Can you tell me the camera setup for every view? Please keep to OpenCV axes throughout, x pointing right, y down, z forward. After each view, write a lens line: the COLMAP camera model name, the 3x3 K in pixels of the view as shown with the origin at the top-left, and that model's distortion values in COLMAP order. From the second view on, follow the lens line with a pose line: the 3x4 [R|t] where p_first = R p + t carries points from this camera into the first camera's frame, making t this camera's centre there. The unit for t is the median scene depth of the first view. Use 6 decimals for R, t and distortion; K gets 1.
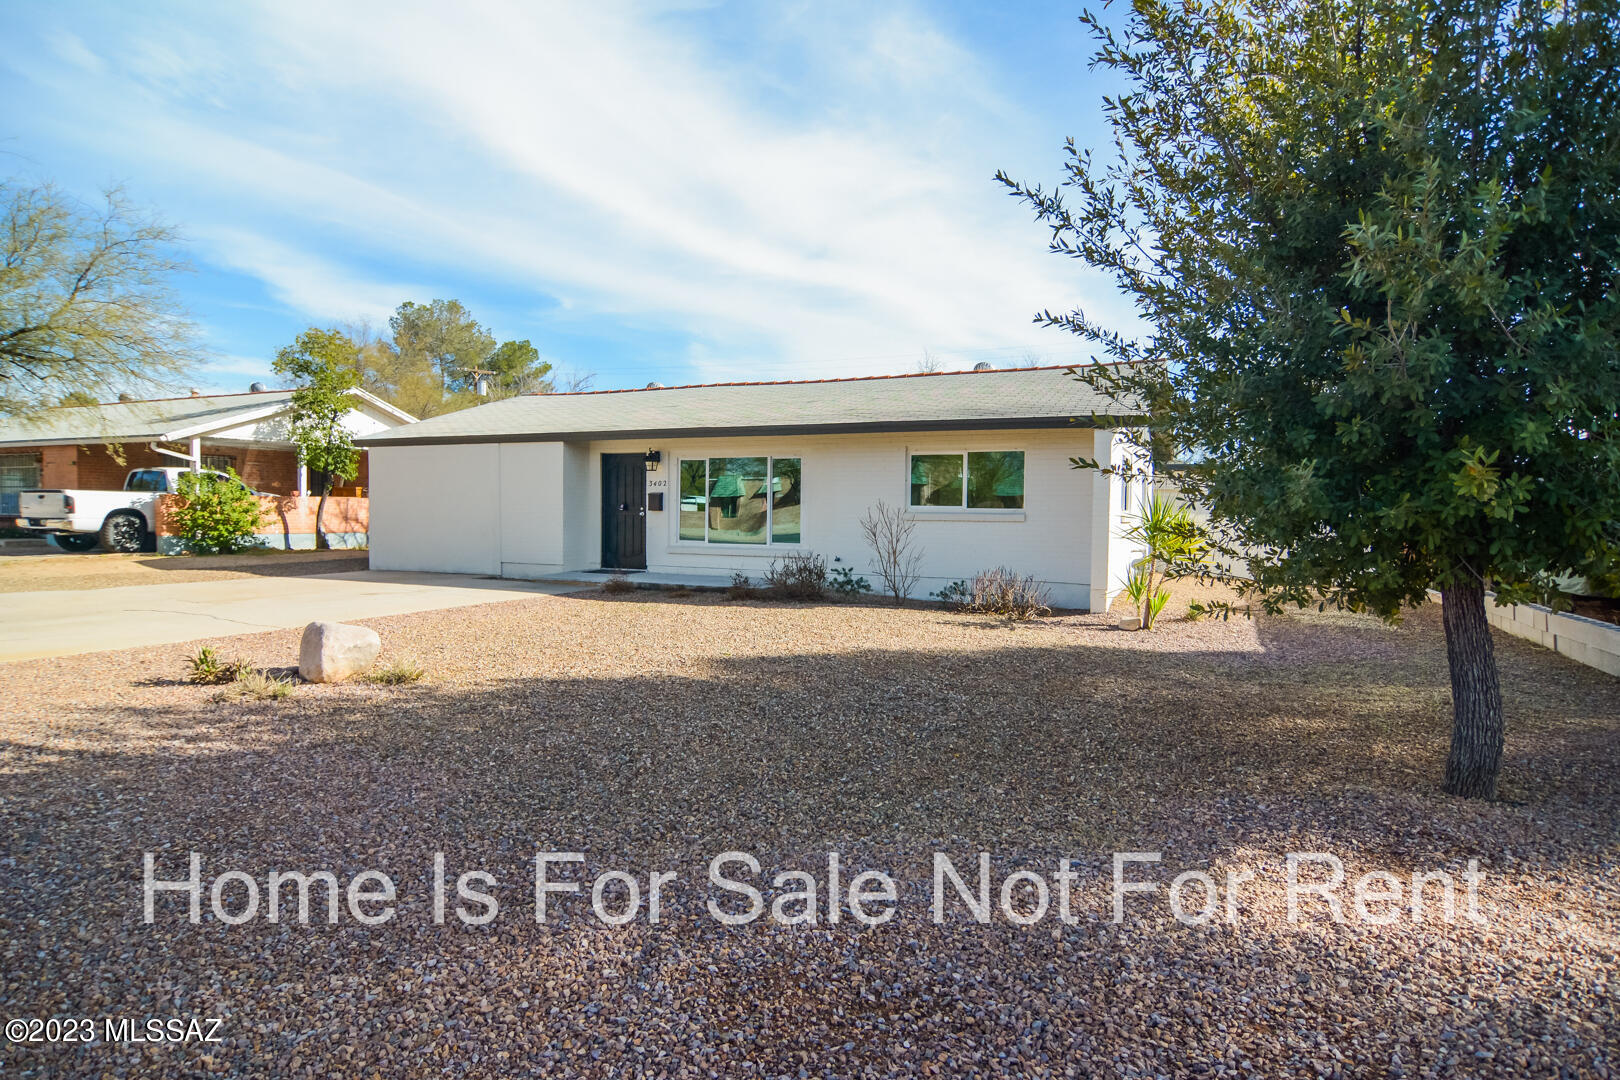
lens RADIAL K [[864.4, 0, 801.6], [0, 864.4, 540.2], [0, 0, 1]] dist [-0.016651, -0.004656]
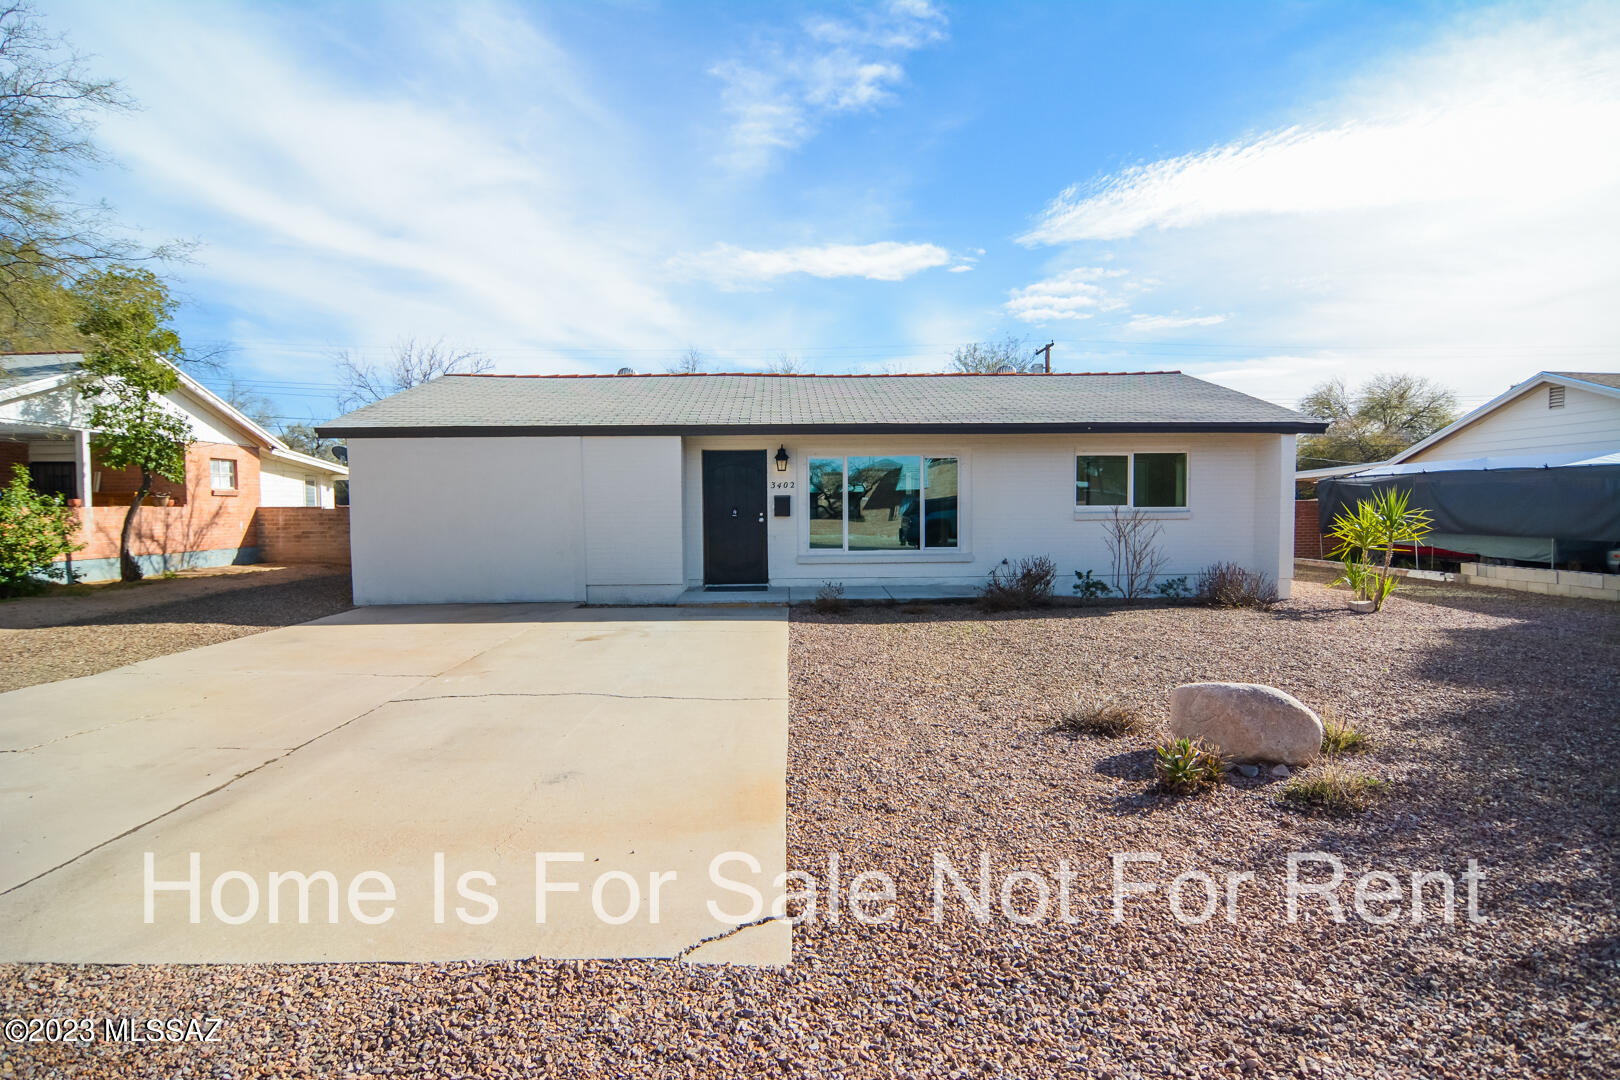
lens RADIAL K [[864.4, 0, 786.1], [0, 864.4, 511.7], [0, 0, 1]] dist [-0.016651, -0.004656]
pose [[0.904758, -0.019940, 0.425459, -0.533682], [0.032177, 0.999249, -0.021594, -0.019479], [-0.424709, 0.033227, 0.904720, 0.203176]]
